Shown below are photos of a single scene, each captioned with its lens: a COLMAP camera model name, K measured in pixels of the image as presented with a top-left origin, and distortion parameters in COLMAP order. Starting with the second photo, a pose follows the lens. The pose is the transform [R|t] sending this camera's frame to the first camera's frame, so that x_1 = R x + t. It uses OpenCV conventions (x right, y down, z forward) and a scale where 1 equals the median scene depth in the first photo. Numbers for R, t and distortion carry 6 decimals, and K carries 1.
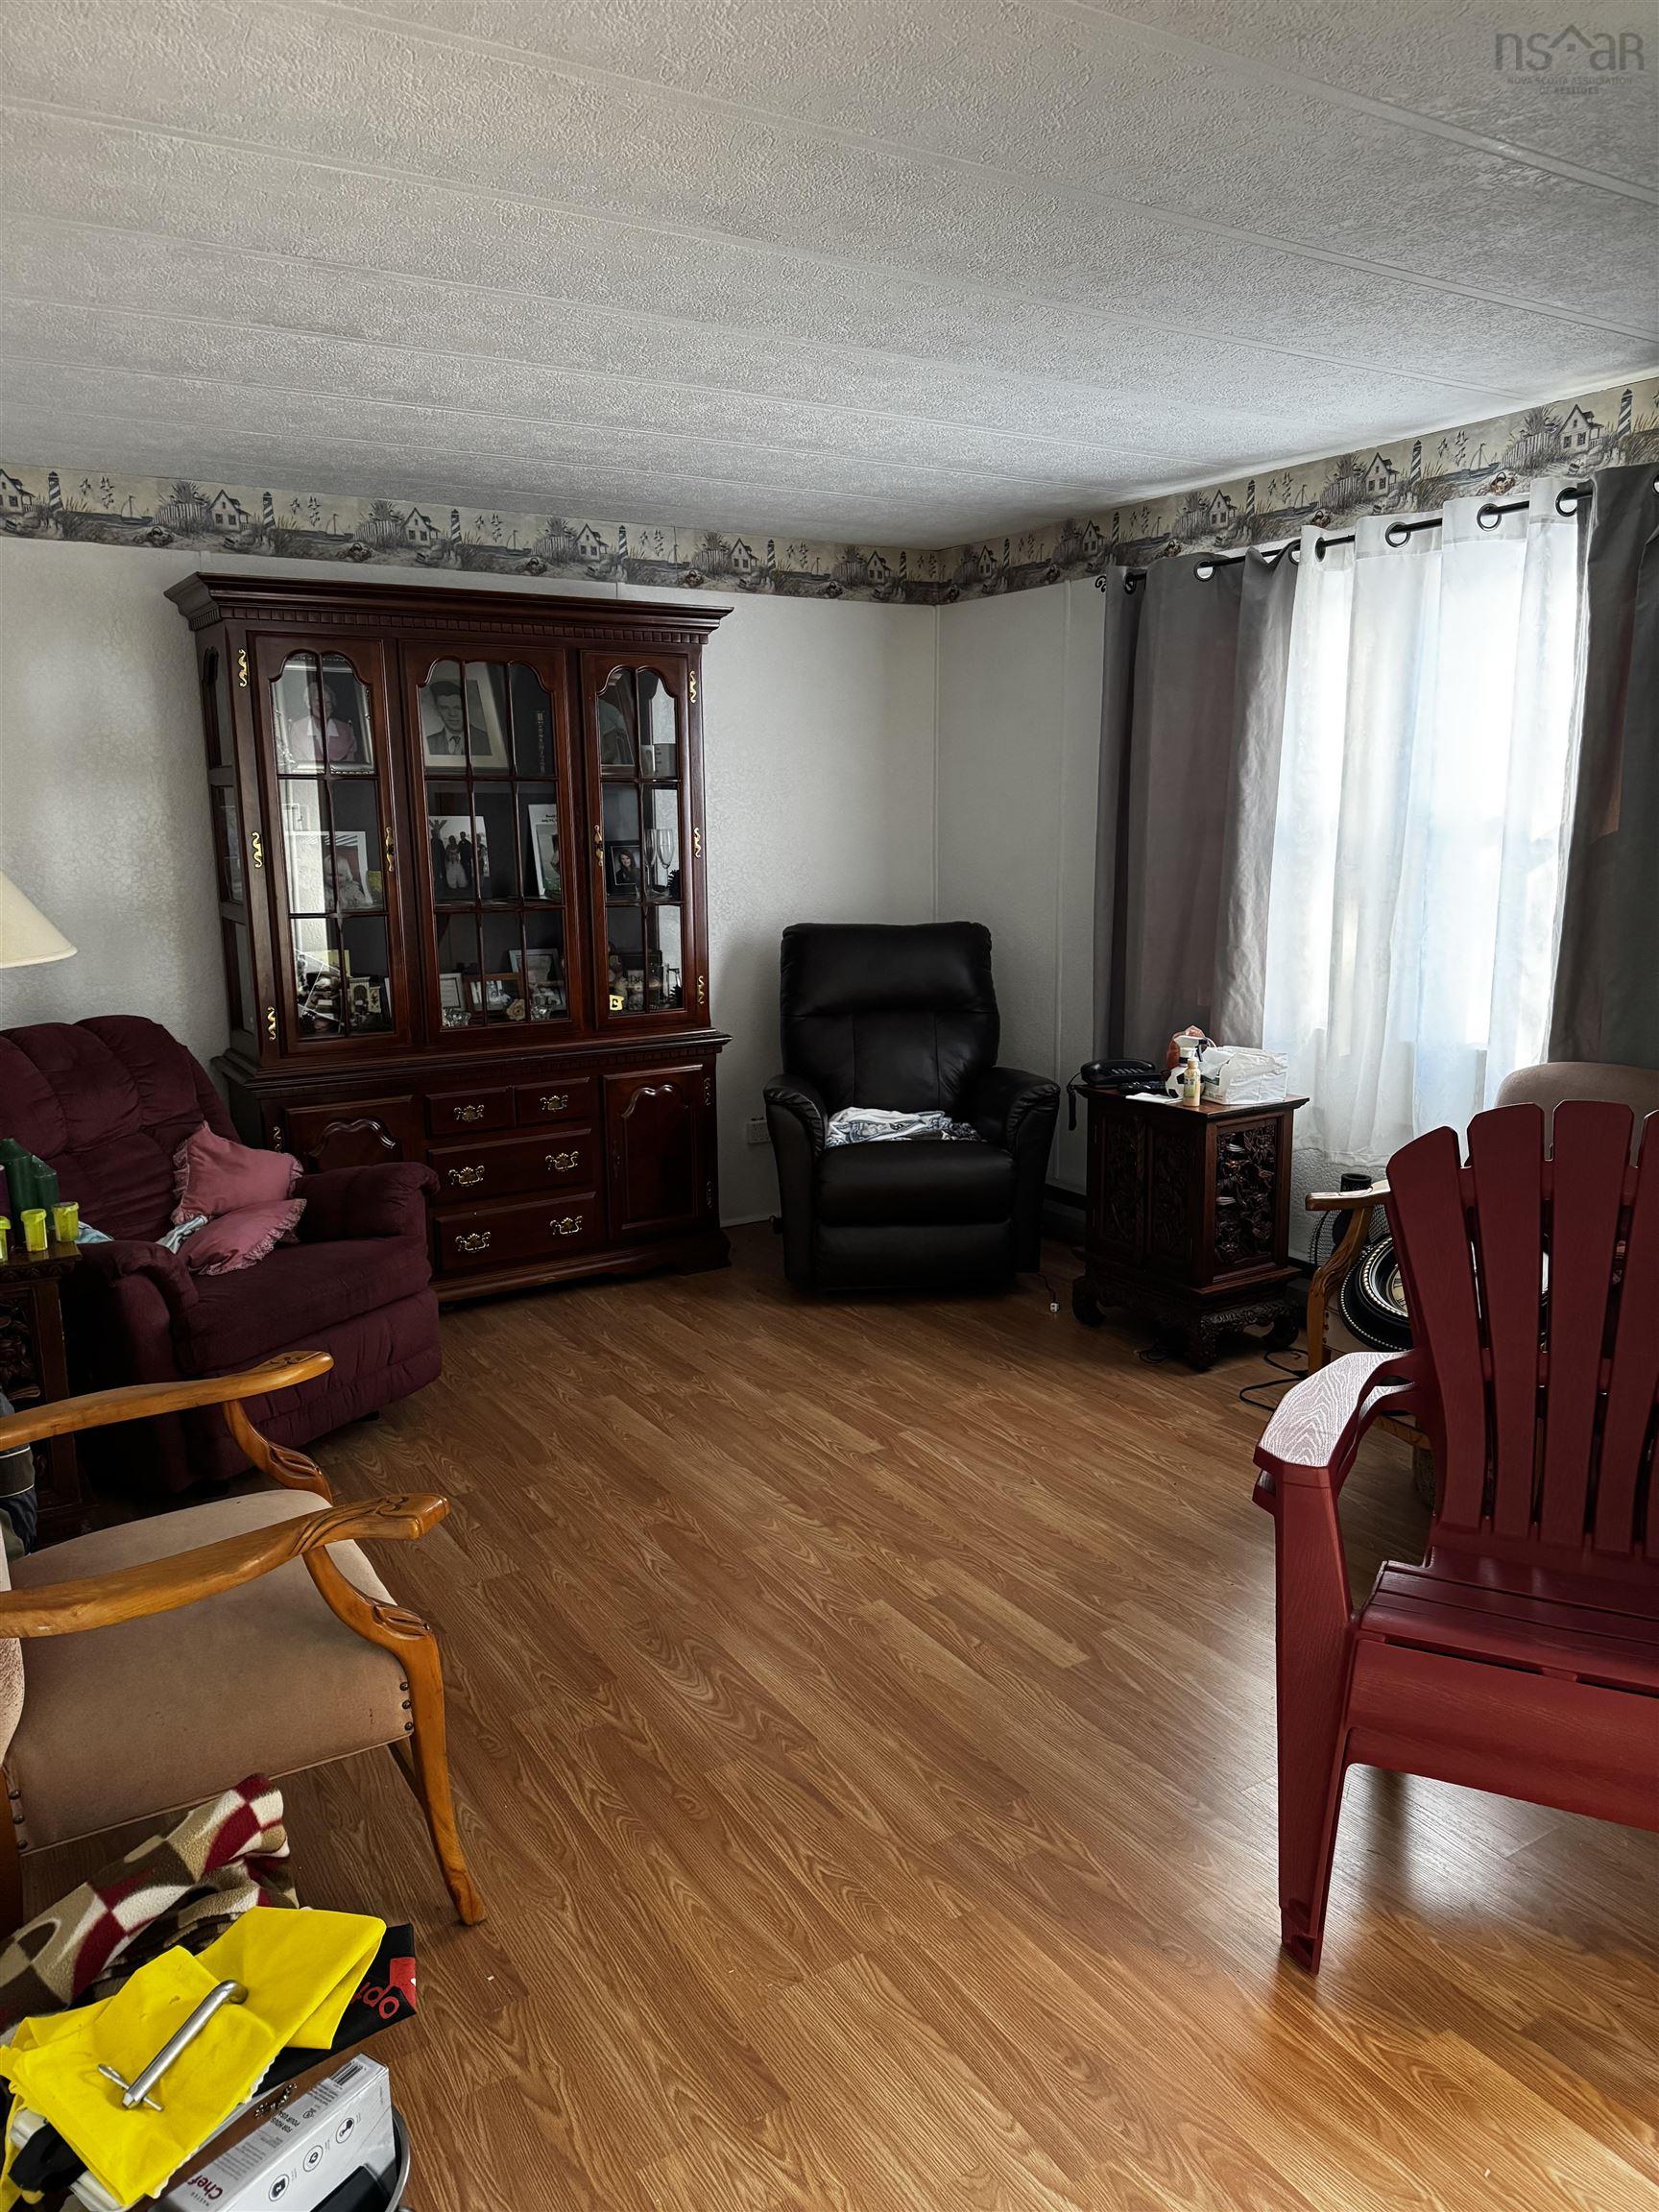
lens RADIAL K [[1555.8, 0, 829.5], [0, 1555.8, 1106.2], [0, 0, 1]] dist [0.007258, -0.002154]
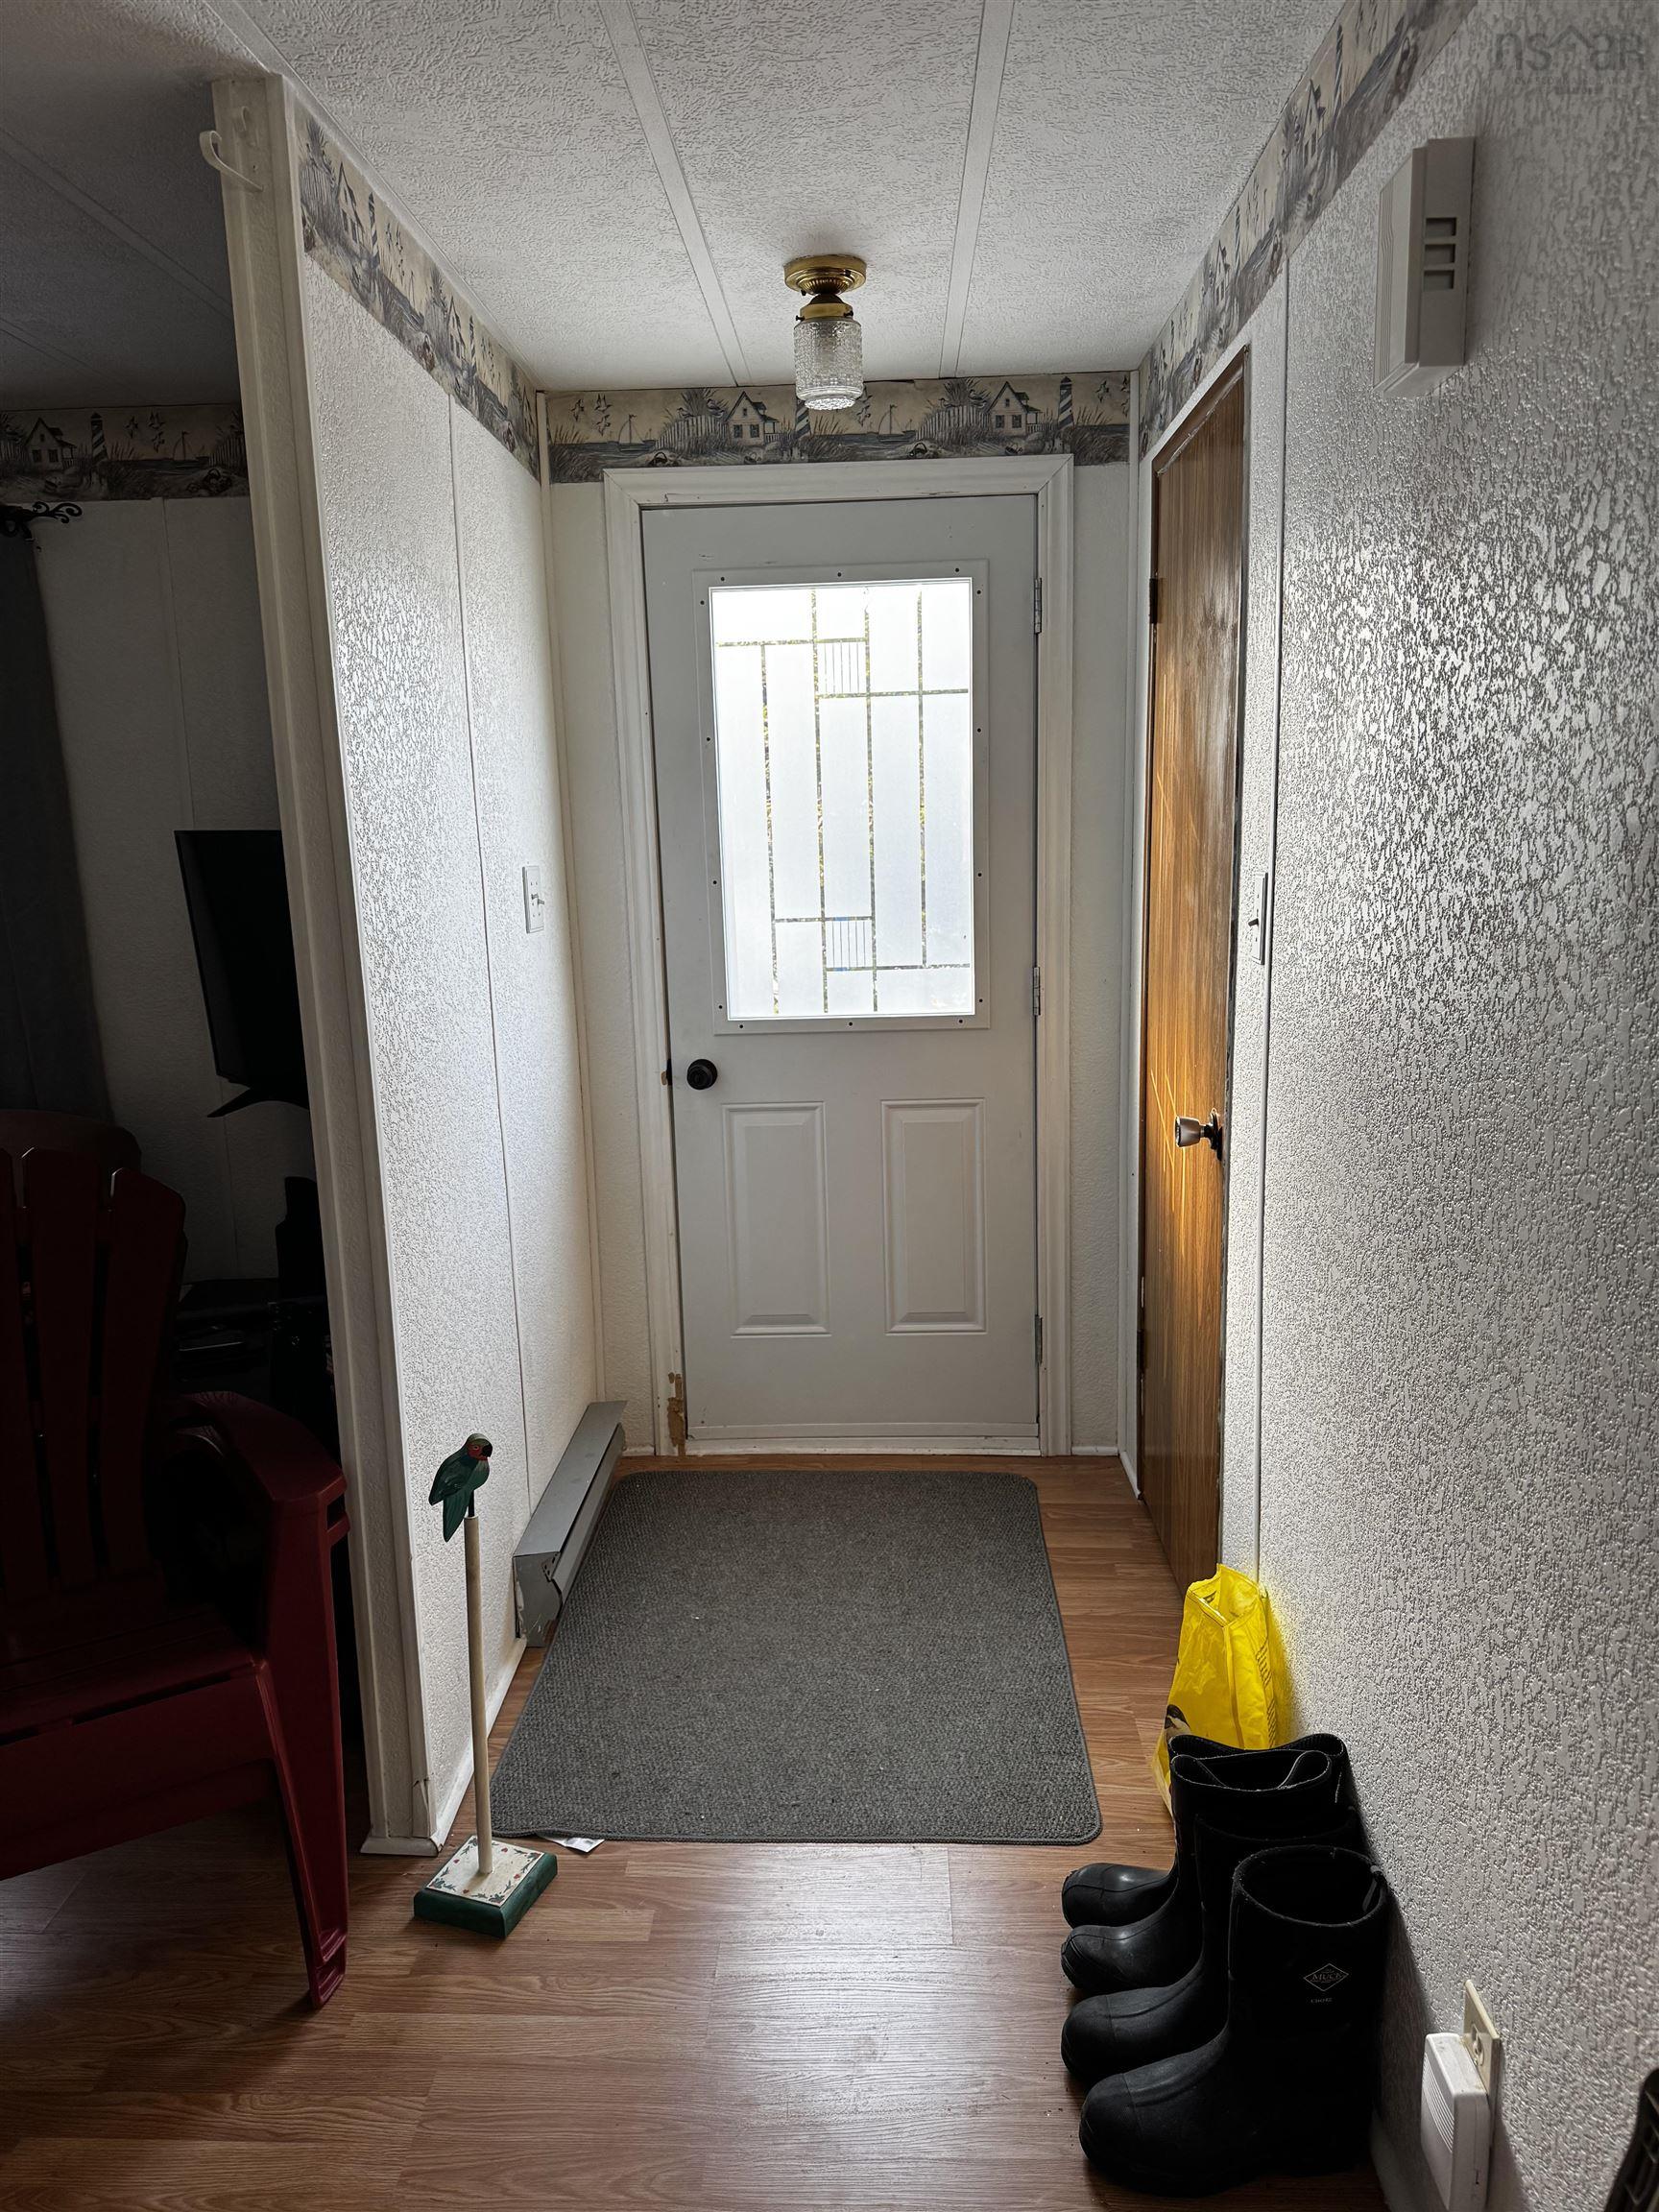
lens RADIAL K [[1555.8, 0, 828.1], [0, 1555.8, 1113.5], [0, 0, 1]] dist [0.007258, -0.002154]
pose [[0.564906, -0.156335, 0.810210, -0.335188], [0.174058, 0.982371, 0.068195, -0.099436], [-0.806588, 0.102500, 0.582159, 0.532008]]
